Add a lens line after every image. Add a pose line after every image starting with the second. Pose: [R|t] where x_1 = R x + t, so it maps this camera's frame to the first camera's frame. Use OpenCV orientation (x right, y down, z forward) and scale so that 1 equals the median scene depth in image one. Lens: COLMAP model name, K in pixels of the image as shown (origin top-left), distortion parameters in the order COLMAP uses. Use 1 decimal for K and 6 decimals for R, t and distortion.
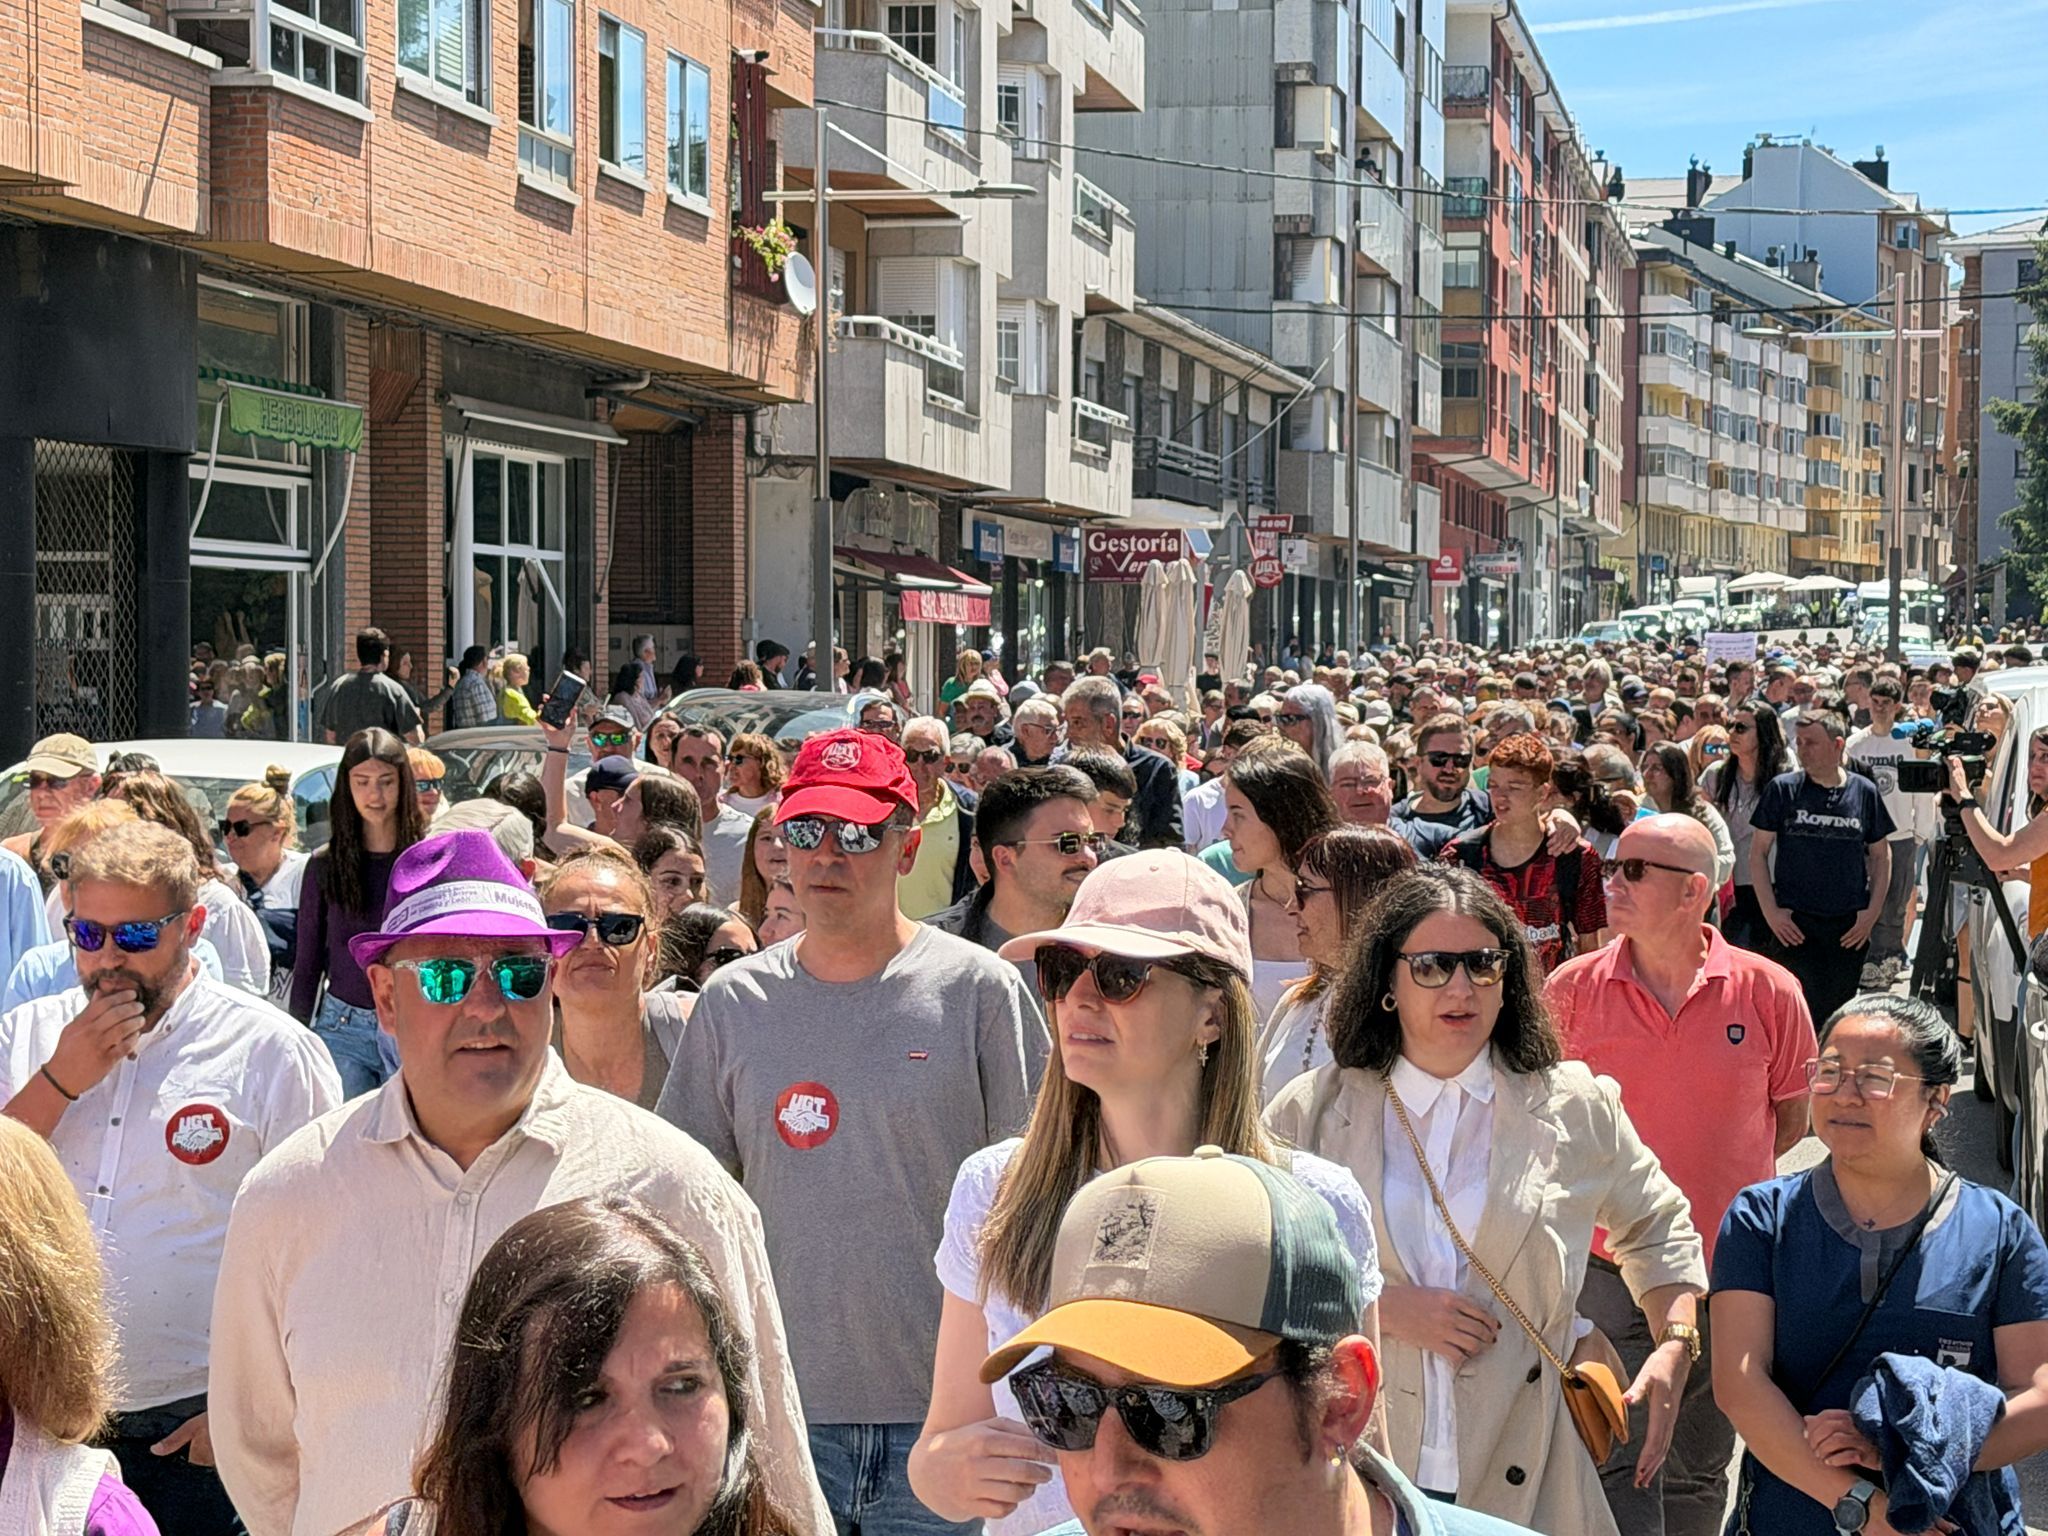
lens RADIAL K [[4371.6, 0, 1024.0], [0, 4371.6, 768.0], [0, 0, 1]] dist [0.098120, 0.091056]
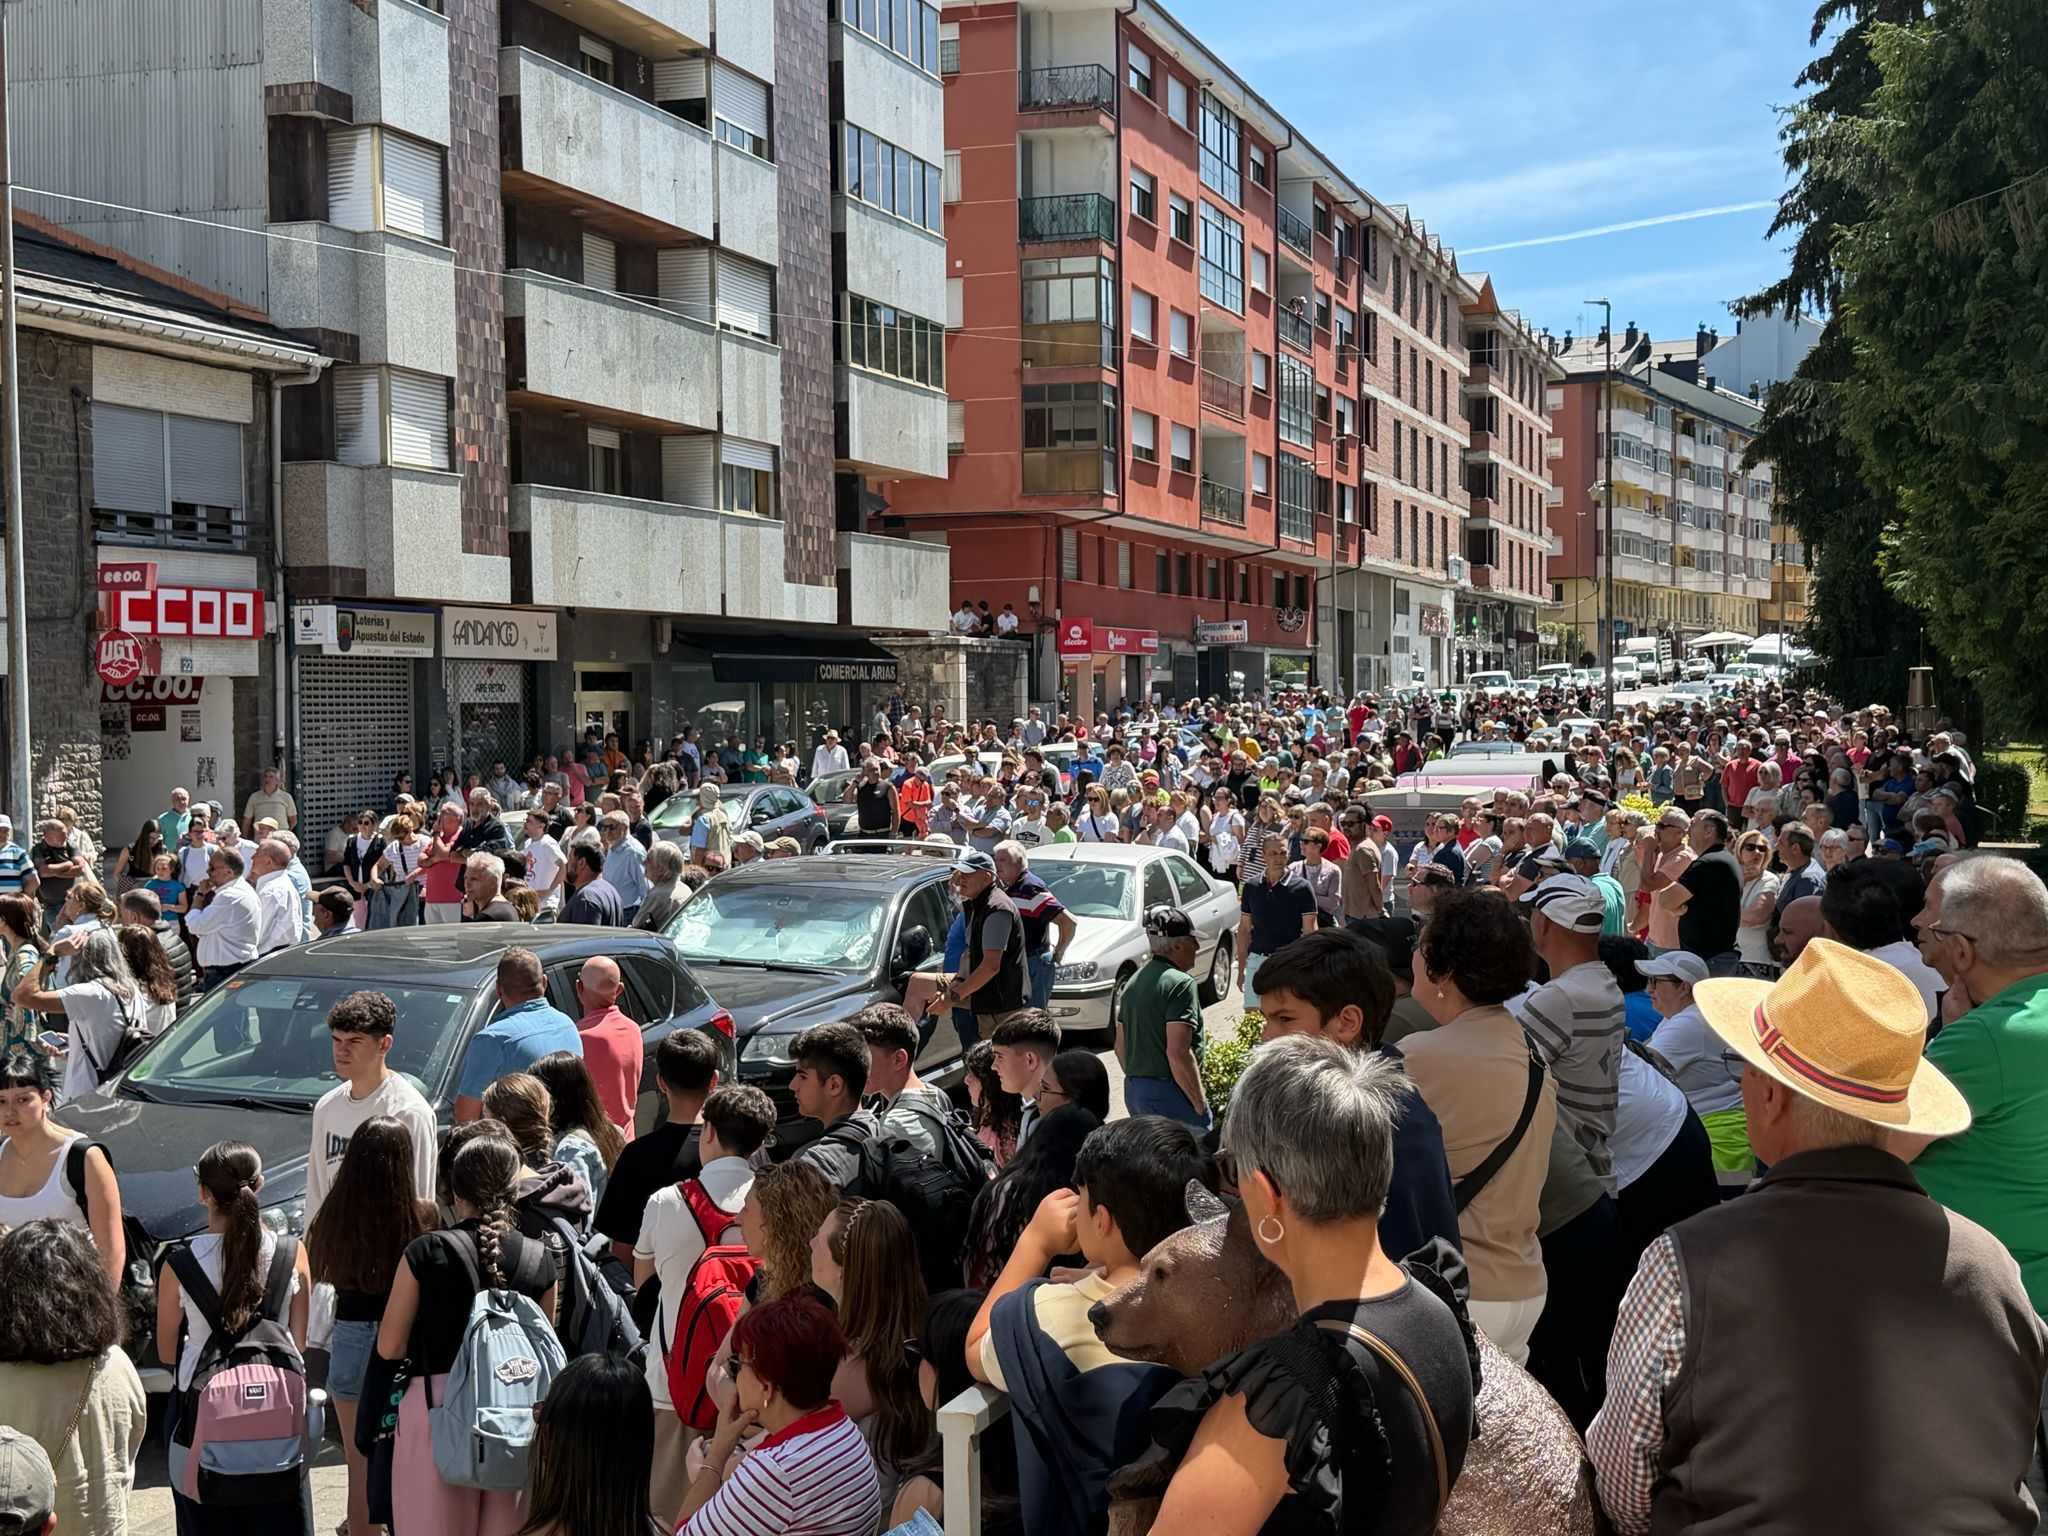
lens RADIAL K [[2637.8, 0, 1024.0], [0, 2637.8, 768.0], [0, 0, 1]] dist [0.192466, -0.439346]
pose [[0.990913, -0.013222, -0.133850, 0.213247], [0.013550, 0.999907, 0.001541, -0.027834], [0.133818, -0.003340, 0.991000, 0.629333]]
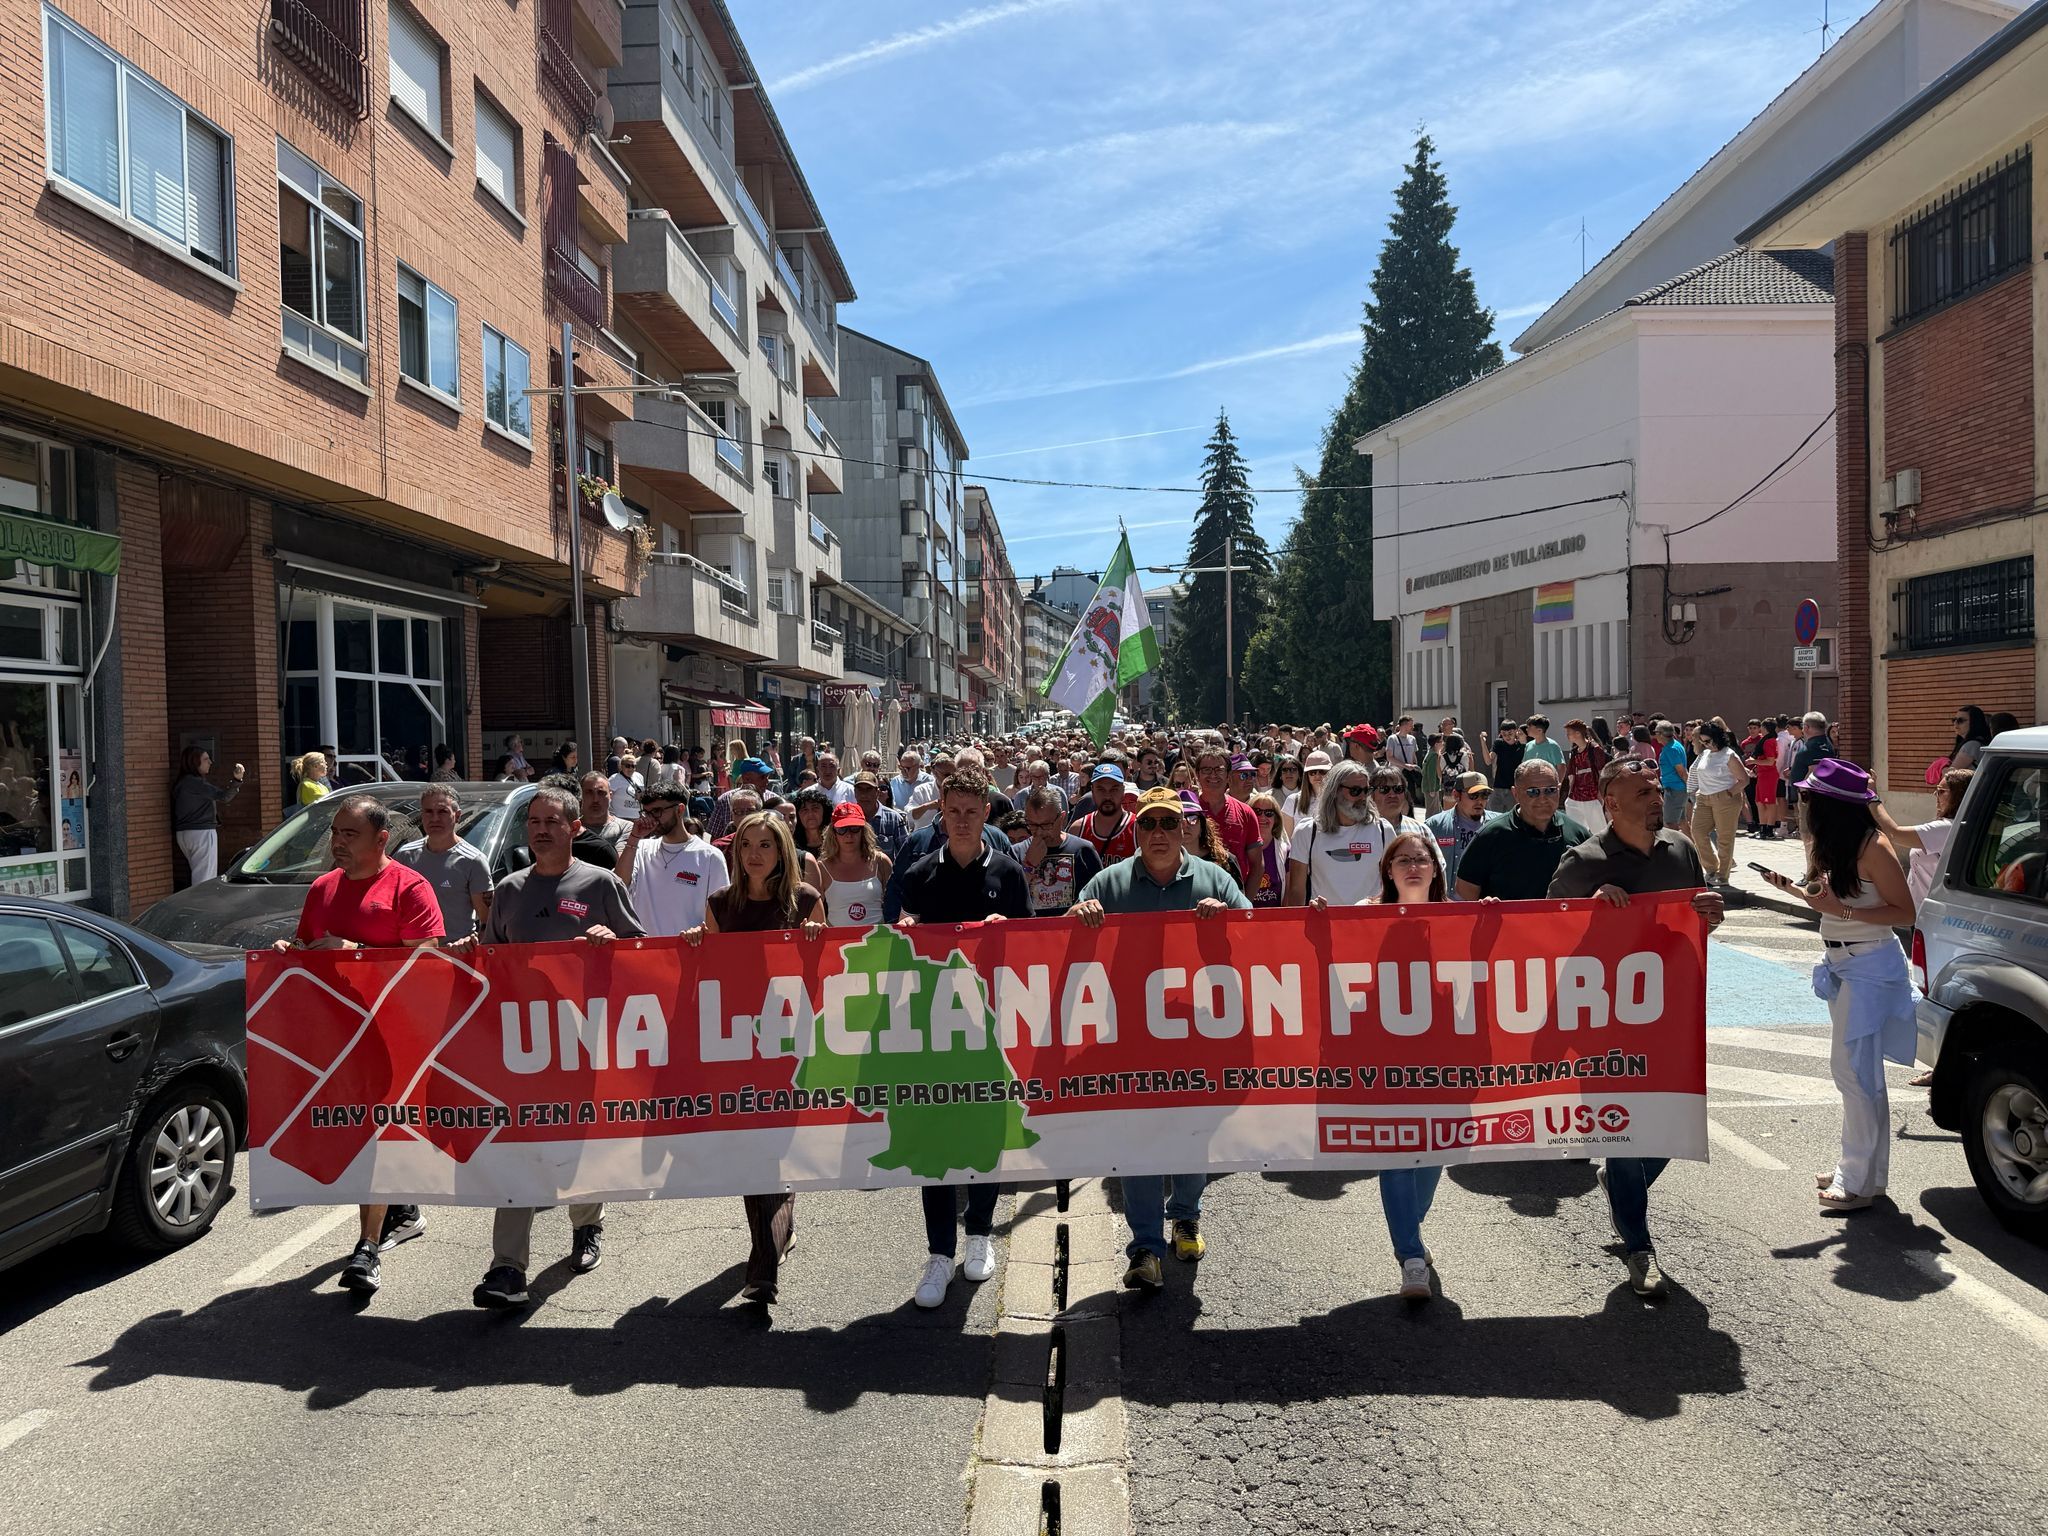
lens RADIAL K [[1380.4, 0, 1024.0], [0, 1380.4, 768.0], [0, 0, 1]] dist [0.084529, -0.000268]
pose [[0.989084, -0.030280, 0.144211, 0.009198], [0.031248, 0.999502, -0.004445, -0.005076], [-0.144005, 0.008903, 0.989537, 0.221188]]
